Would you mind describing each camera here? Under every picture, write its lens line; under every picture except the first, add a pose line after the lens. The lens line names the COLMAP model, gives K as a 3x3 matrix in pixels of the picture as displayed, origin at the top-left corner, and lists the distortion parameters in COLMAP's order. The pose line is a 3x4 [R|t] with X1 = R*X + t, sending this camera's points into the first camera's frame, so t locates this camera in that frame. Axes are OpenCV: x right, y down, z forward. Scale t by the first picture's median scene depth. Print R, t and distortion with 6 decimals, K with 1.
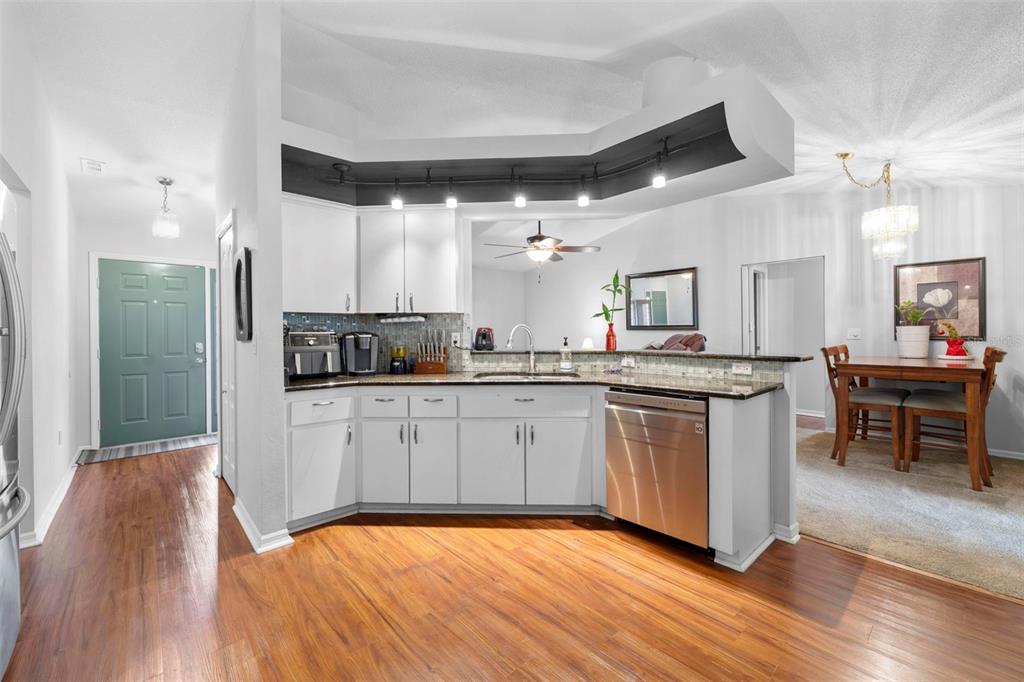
lens RADIAL K [[413.8, 0, 511.5], [0, 413.8, 325.0], [0, 0, 1]] dist [0.000712, 0.000073]
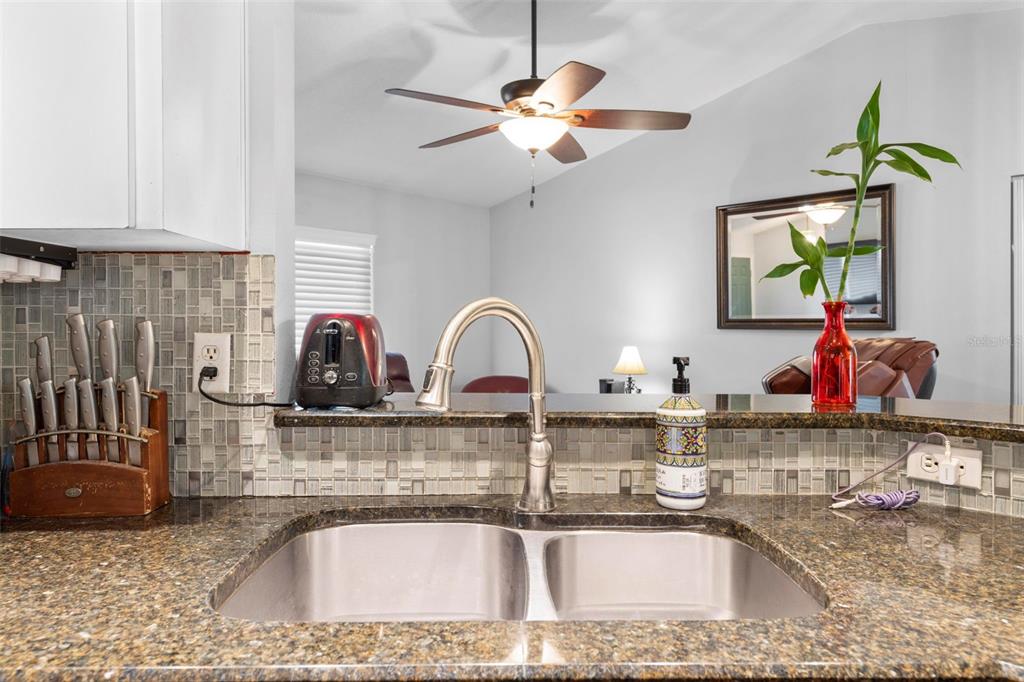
lens RADIAL K [[716.6, 0, 512.0], [0, 716.6, 341.0], [0, 0, 1]] dist [0.001801, 0.000238]
pose [[0.997757, 0.007142, 0.066551, 0.008591], [-0.009199, 0.999488, 0.030647, 0.008774], [-0.066298, -0.031190, 0.997312, 0.584654]]
